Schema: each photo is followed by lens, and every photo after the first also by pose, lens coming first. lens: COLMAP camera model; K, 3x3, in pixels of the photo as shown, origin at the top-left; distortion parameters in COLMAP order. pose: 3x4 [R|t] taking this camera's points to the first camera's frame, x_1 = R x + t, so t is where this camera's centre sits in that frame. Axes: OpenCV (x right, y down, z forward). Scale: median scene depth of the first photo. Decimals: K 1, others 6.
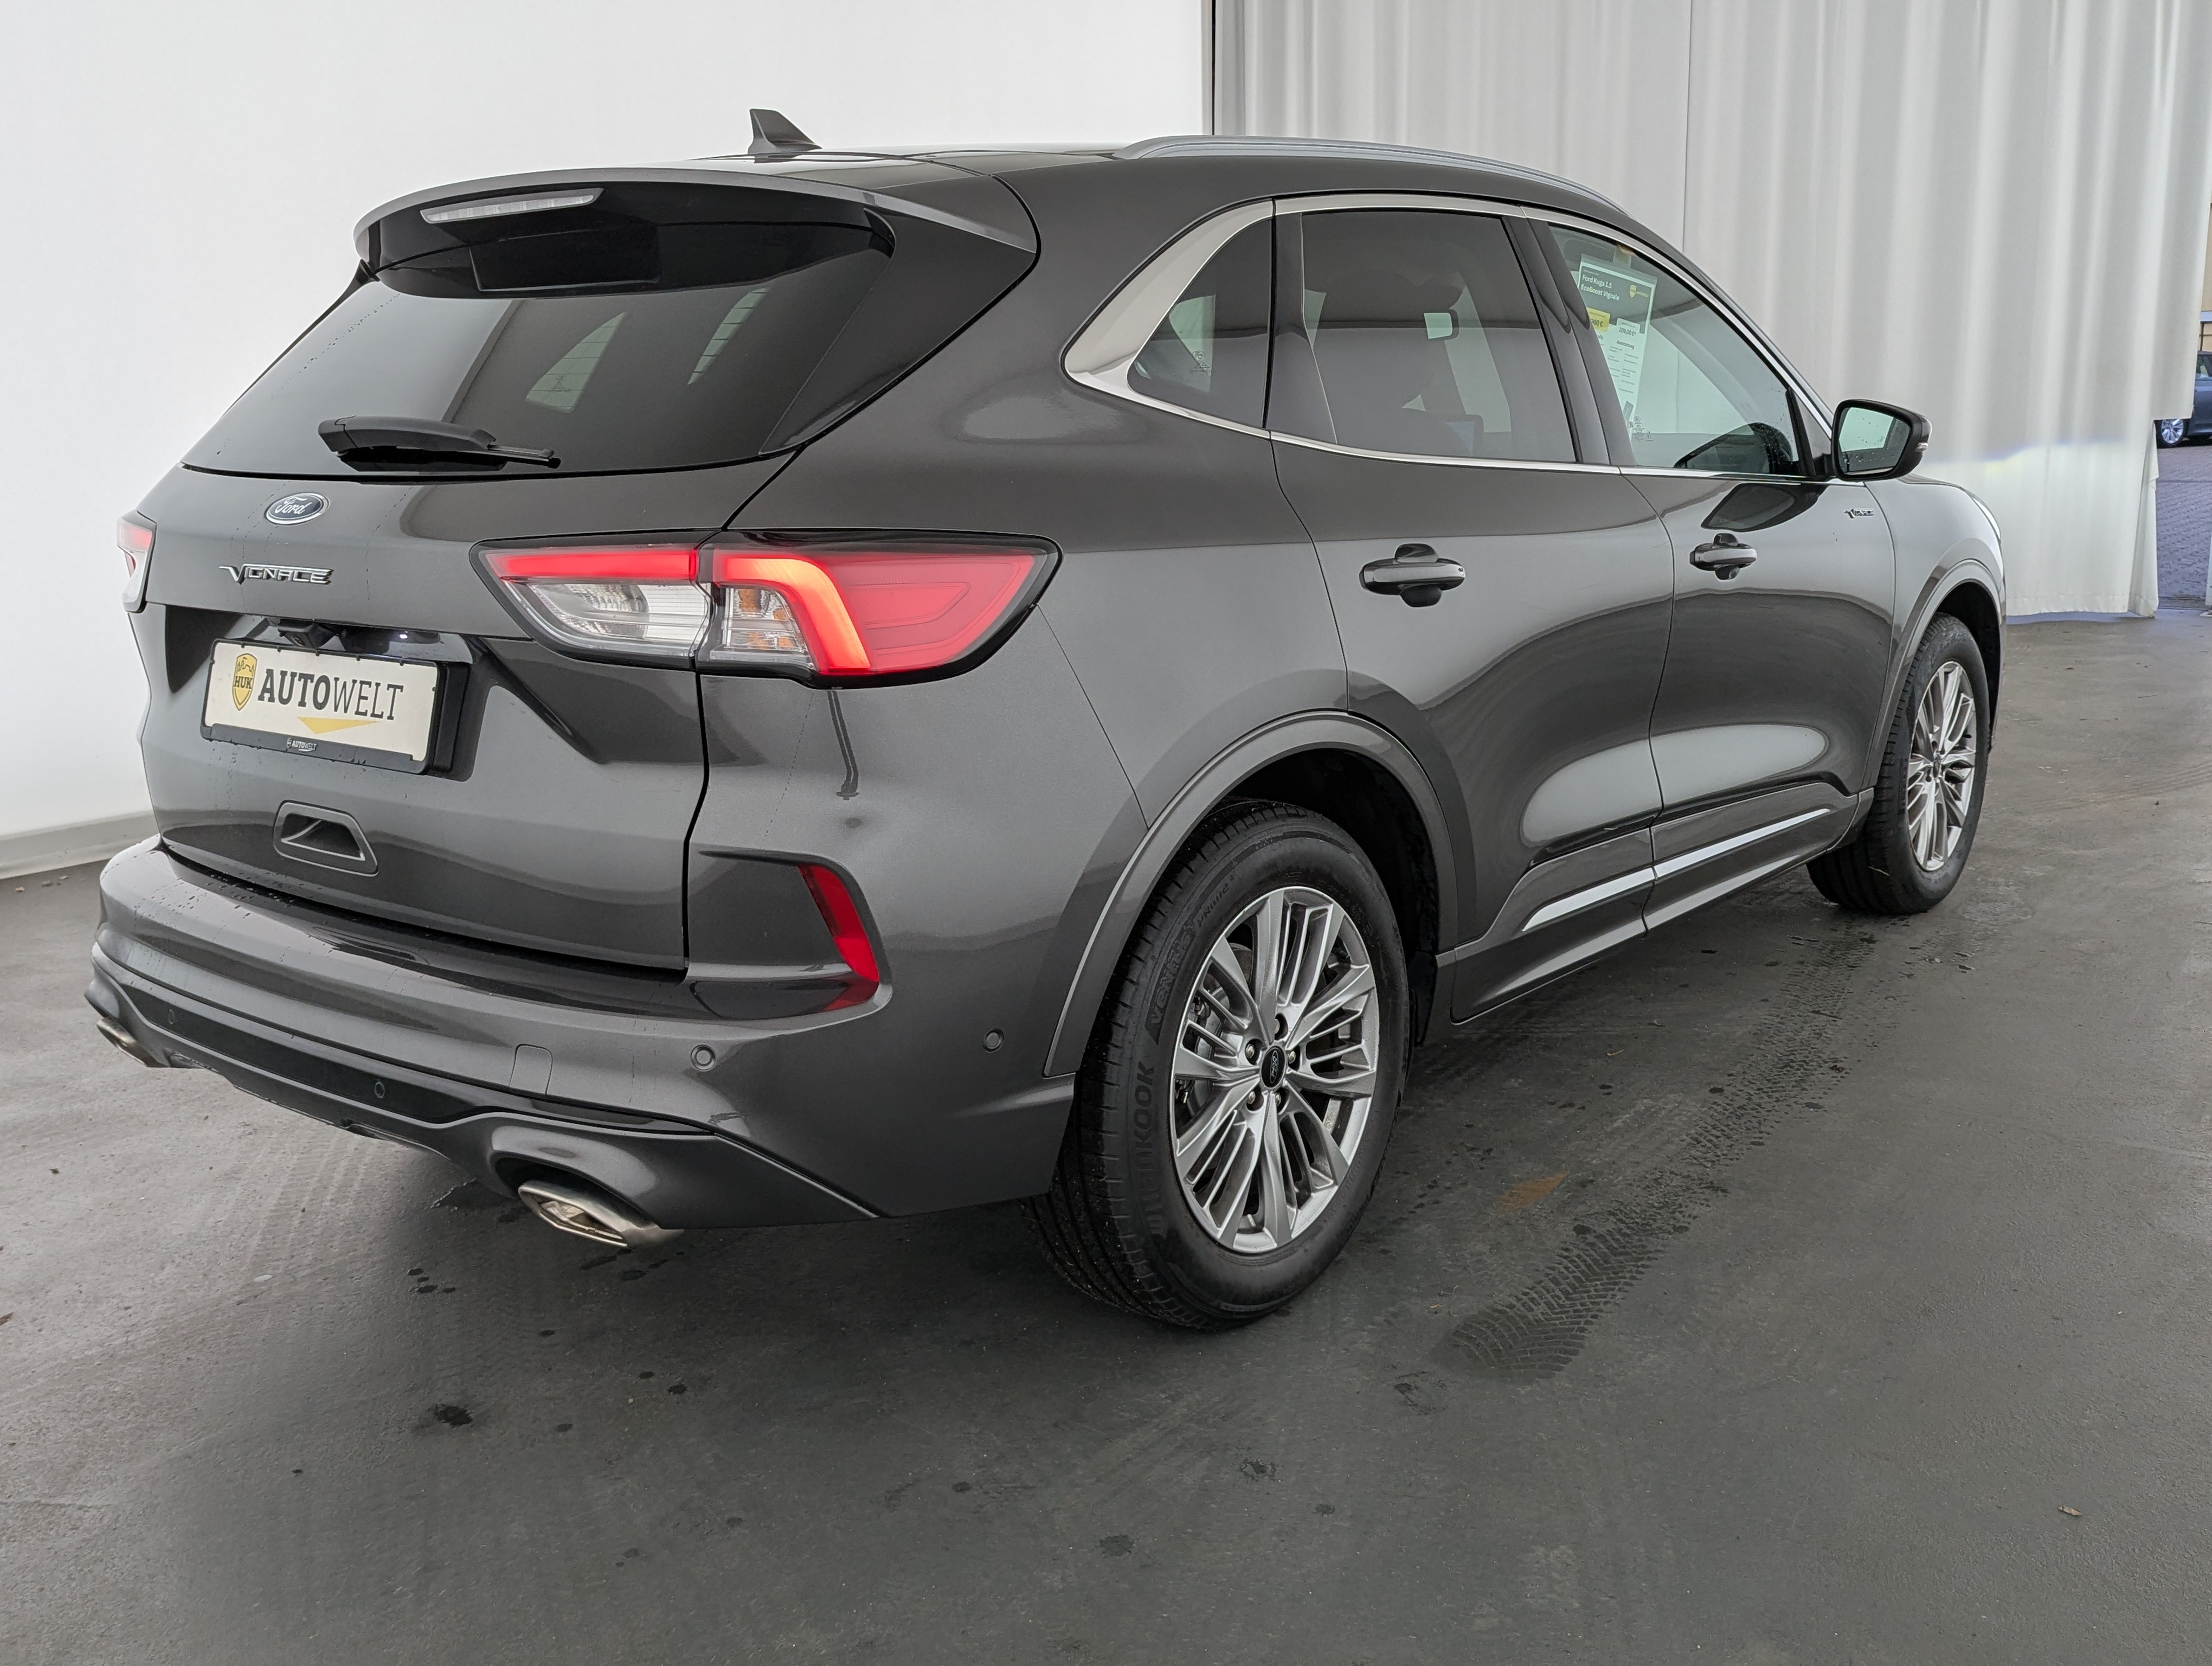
lens RADIAL K [[1997.9, 0, 1145.2], [0, 1997.9, 829.0], [0, 0, 1]] dist [0.039779, -0.006972]
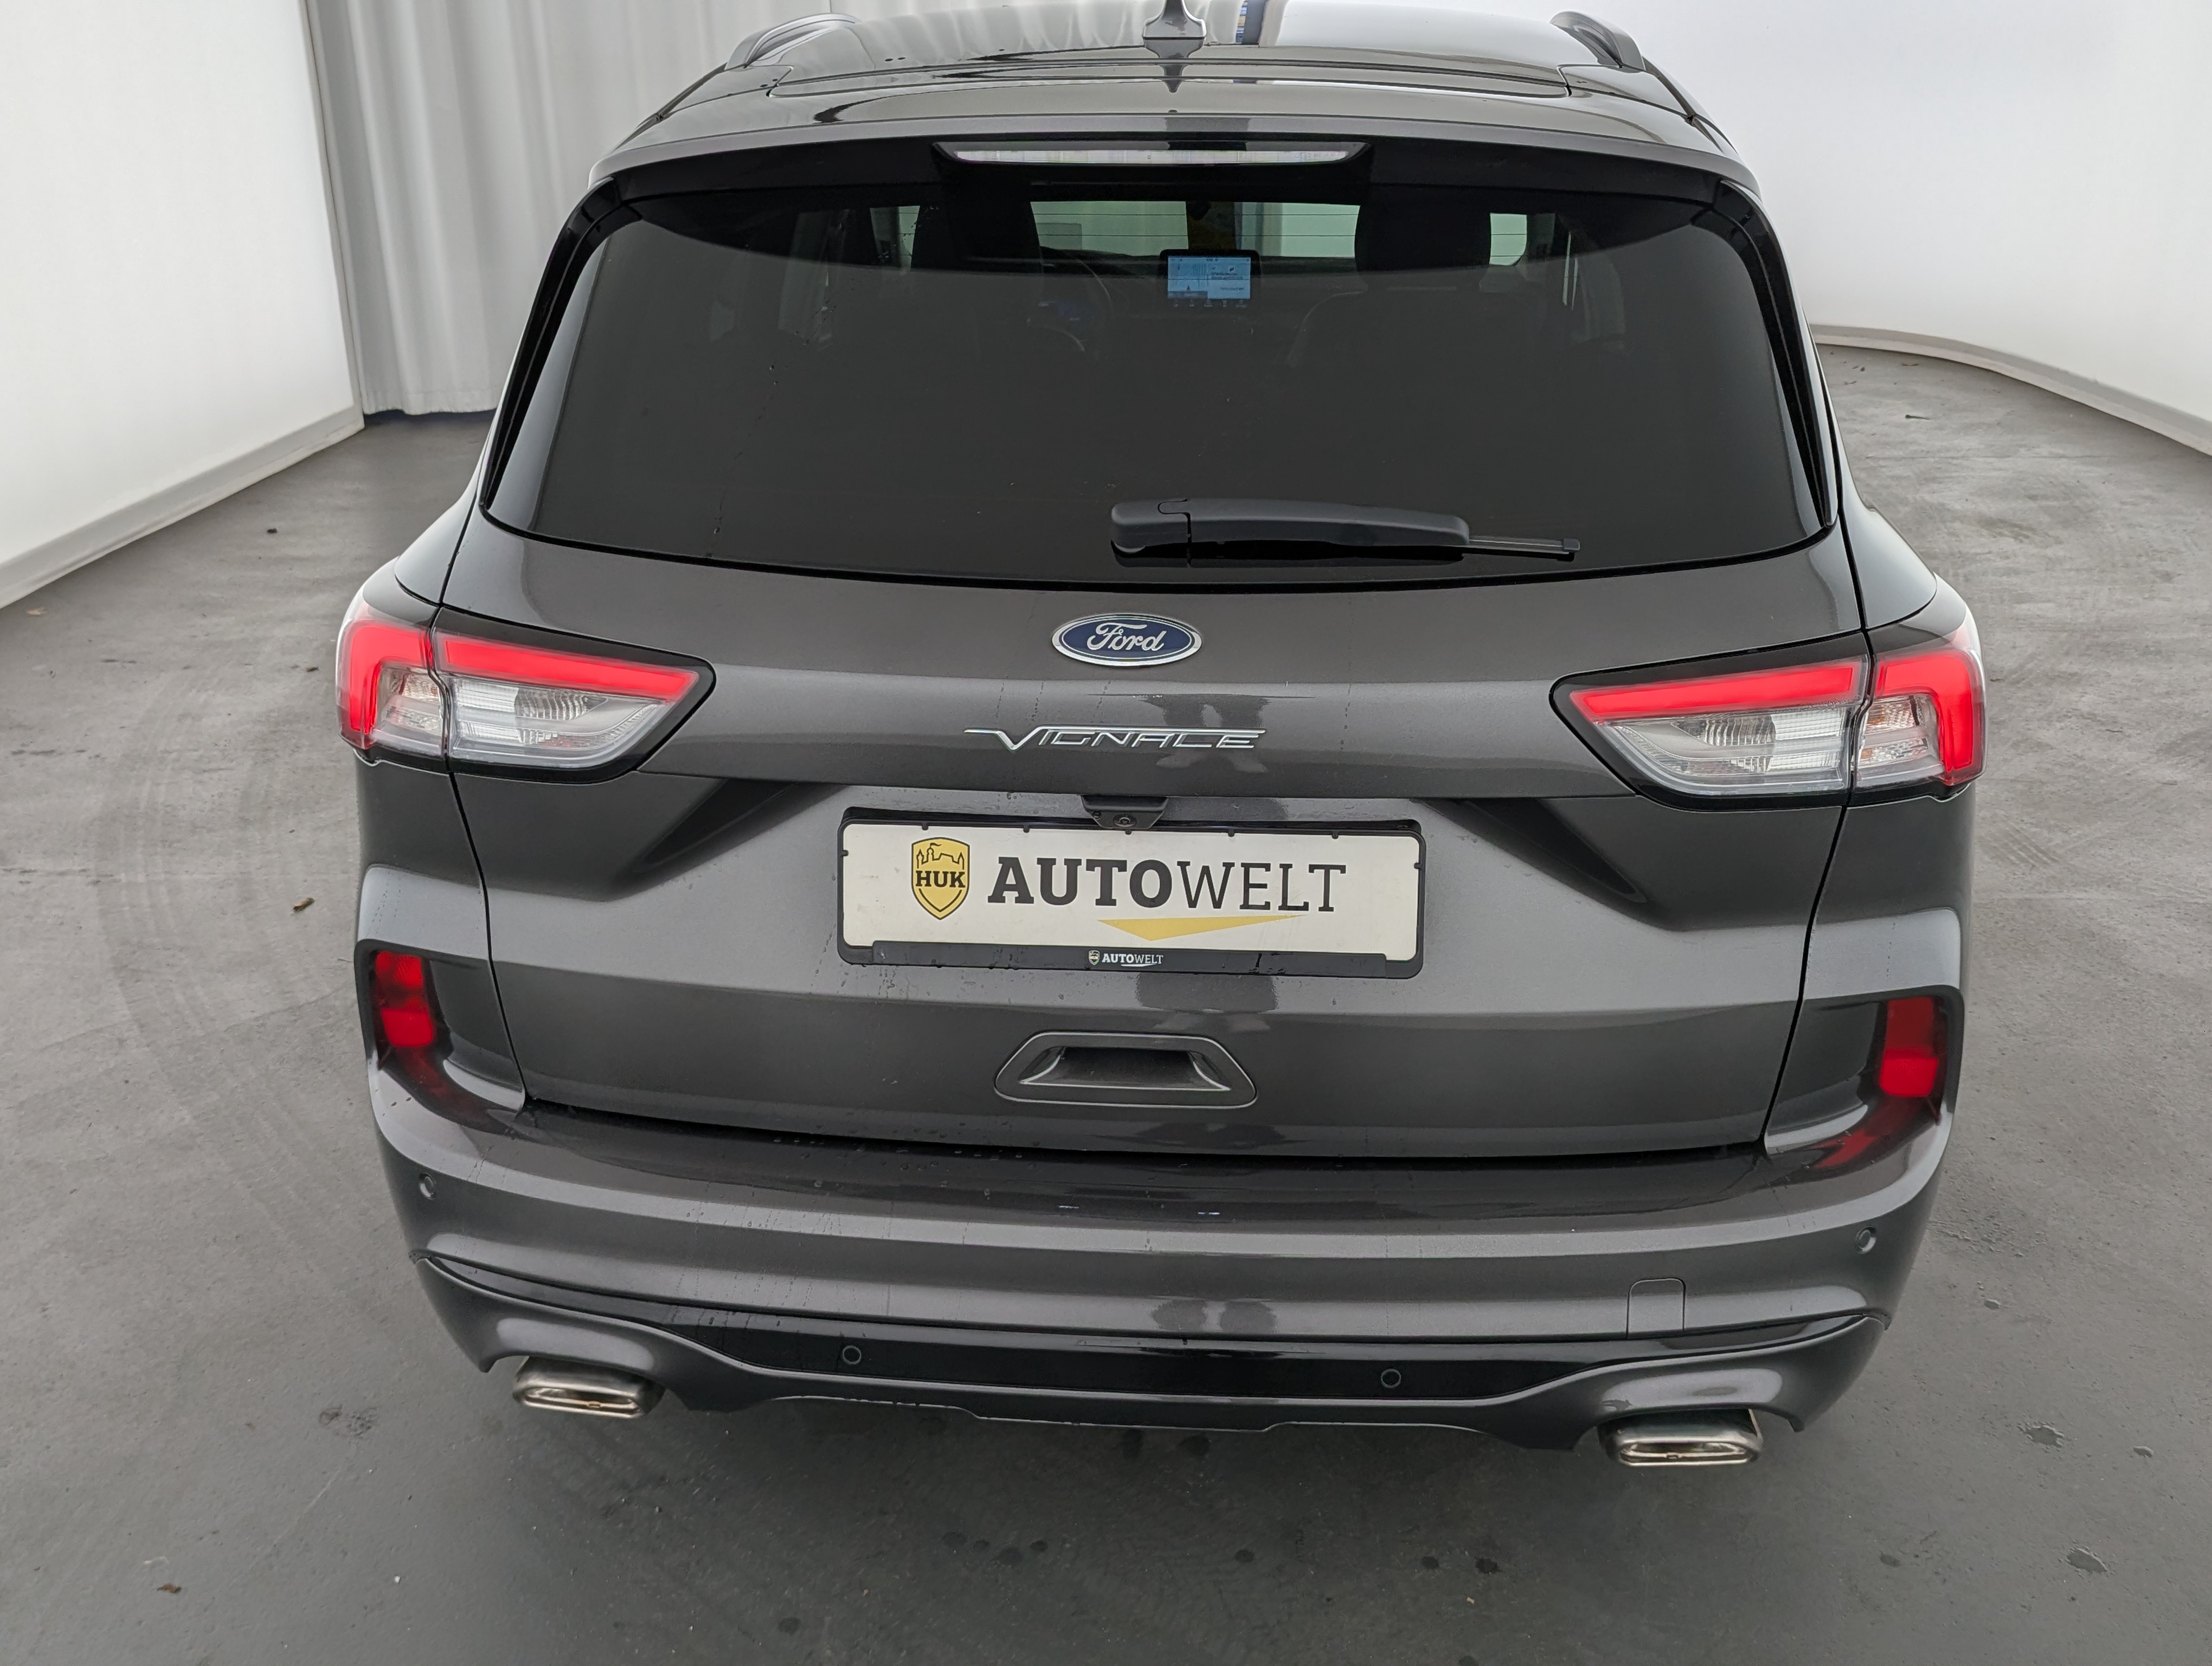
lens RADIAL K [[1906.1, 0, 1106.0], [0, 1906.1, 833.0], [0, 0, 1]] dist [0.058298, -0.001680]
pose [[0.816475, -0.187041, 0.546246, -0.775257], [0.100140, 0.977611, 0.185066, -0.209215], [-0.568631, -0.096400, 0.816925, 0.439122]]
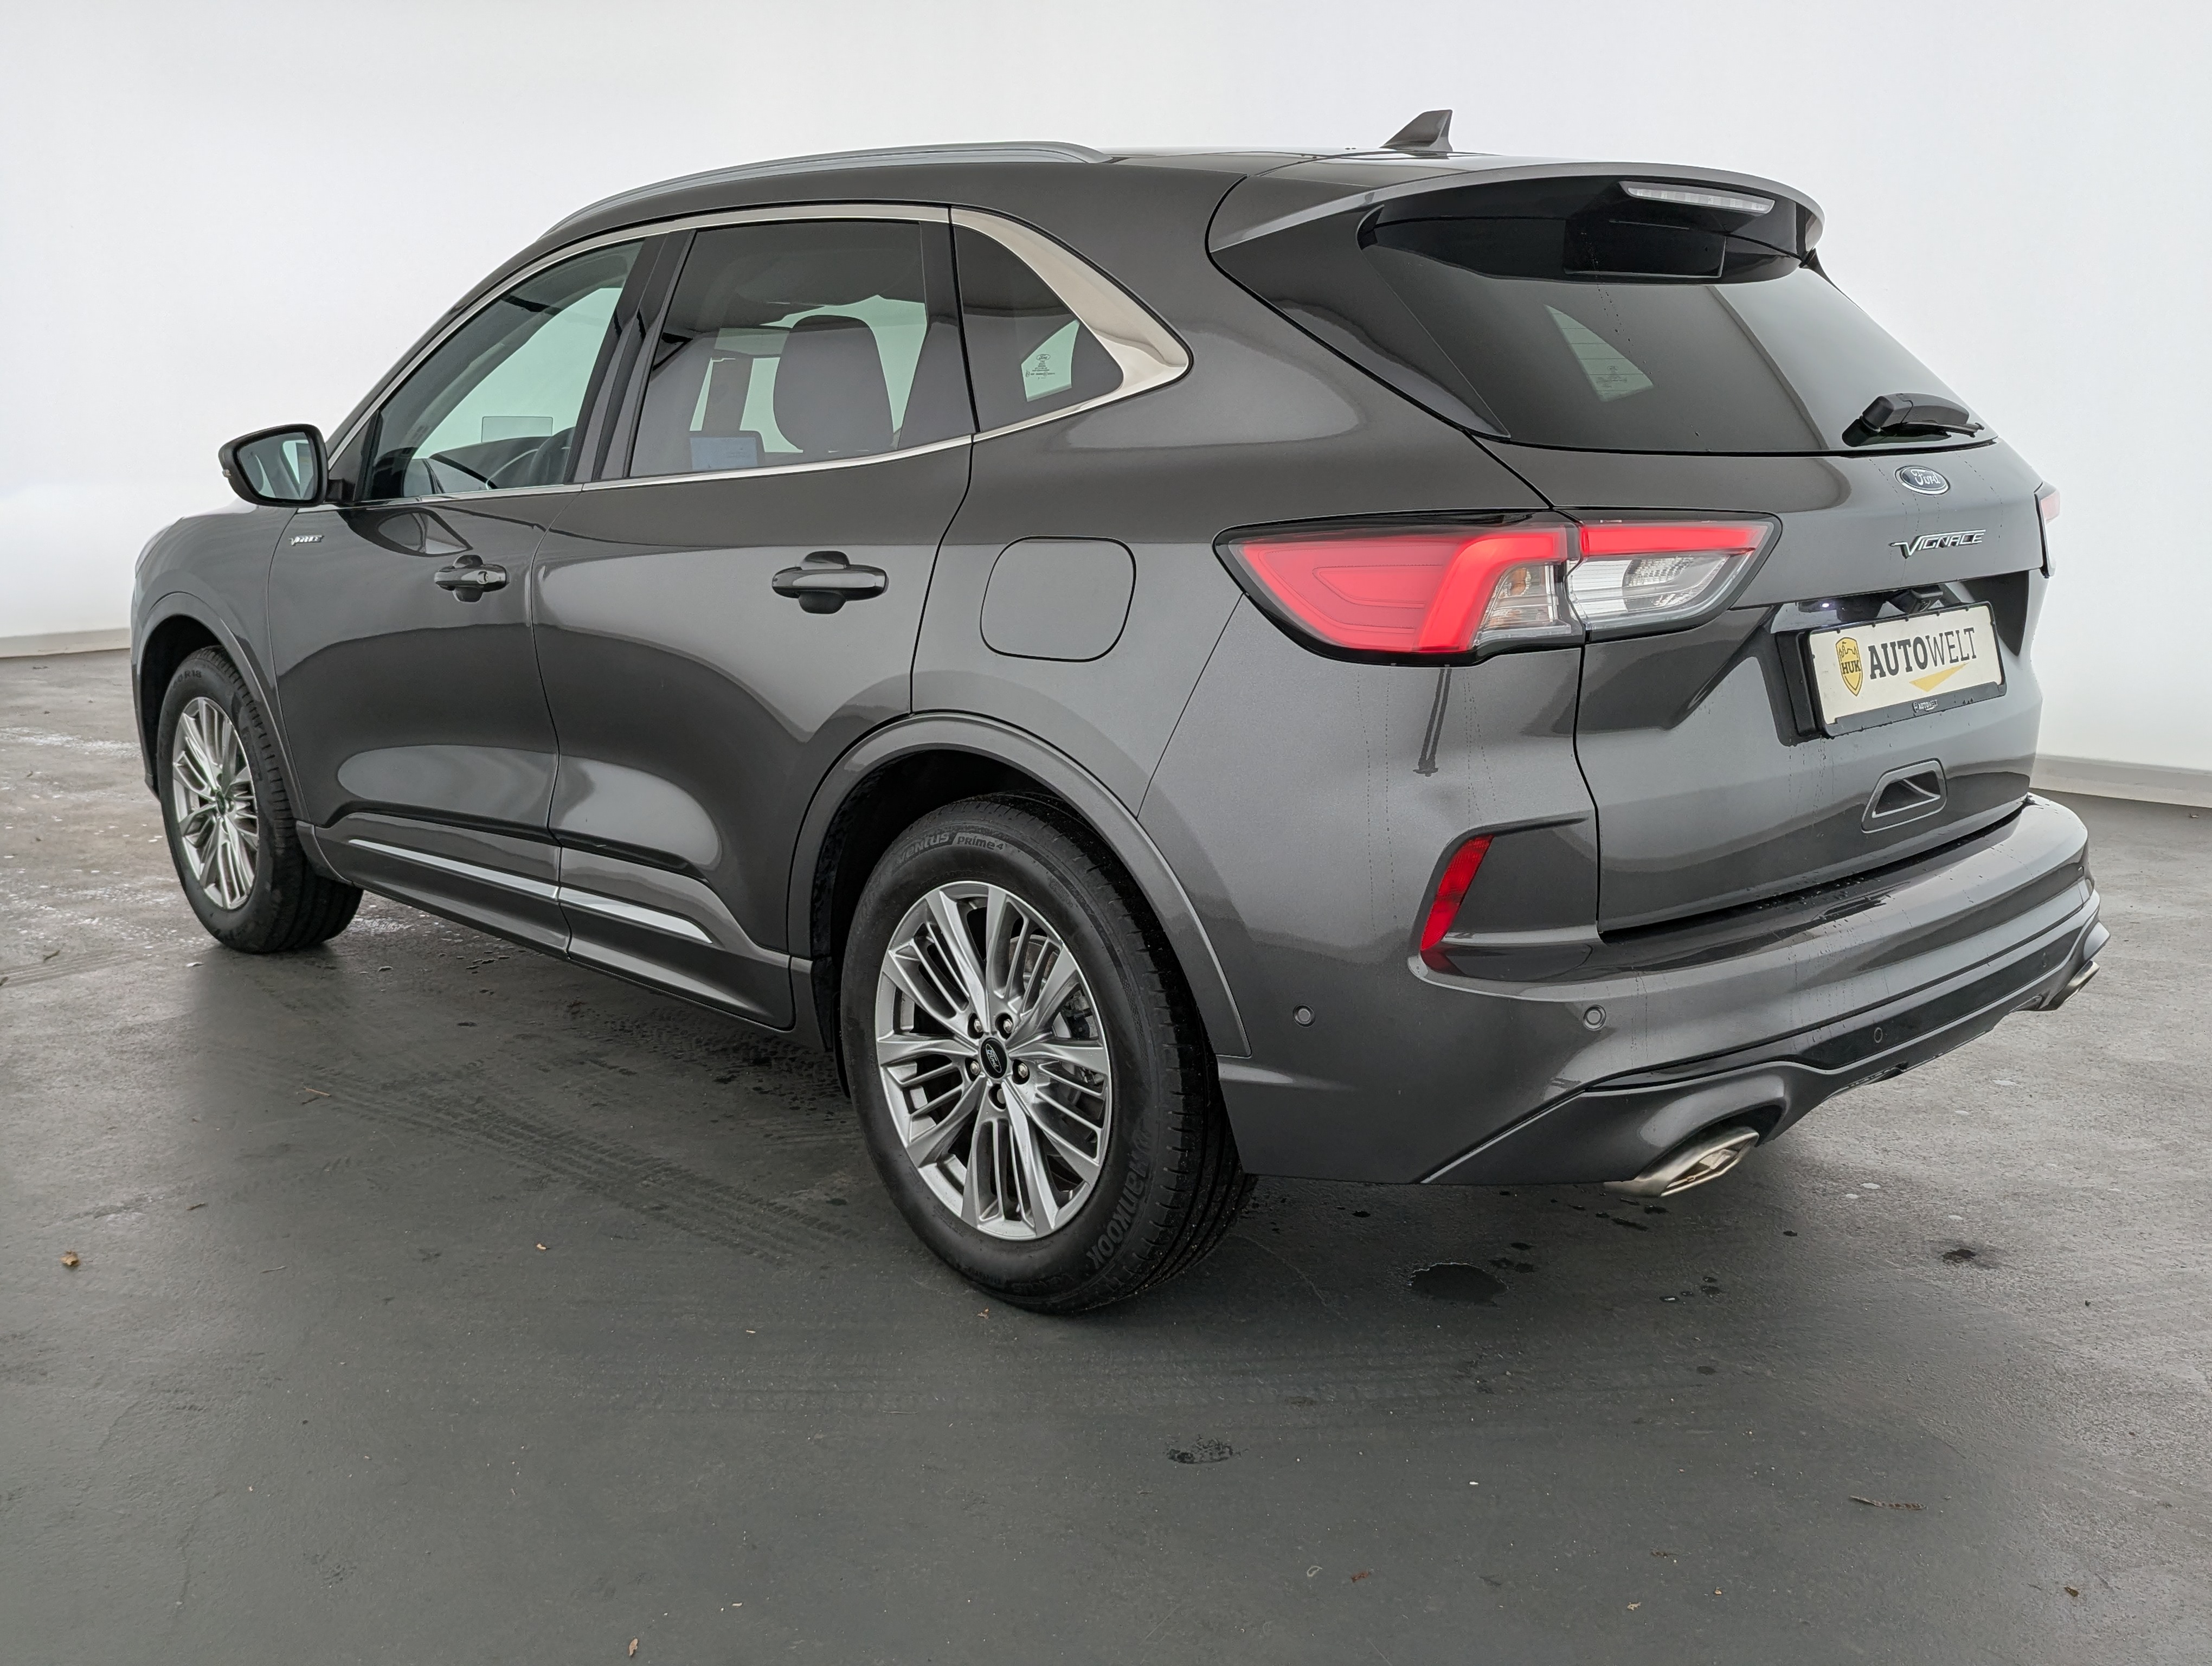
lens RADIAL K [[1997.9, 0, 1145.2], [0, 1997.9, 829.0], [0, 0, 1]] dist [0.039779, -0.006972]
pose [[0.119672, -0.183995, 0.975615, -1.473696], [0.207805, 0.965552, 0.156607, -0.223756], [-0.970822, 0.183997, 0.153785, 1.220779]]
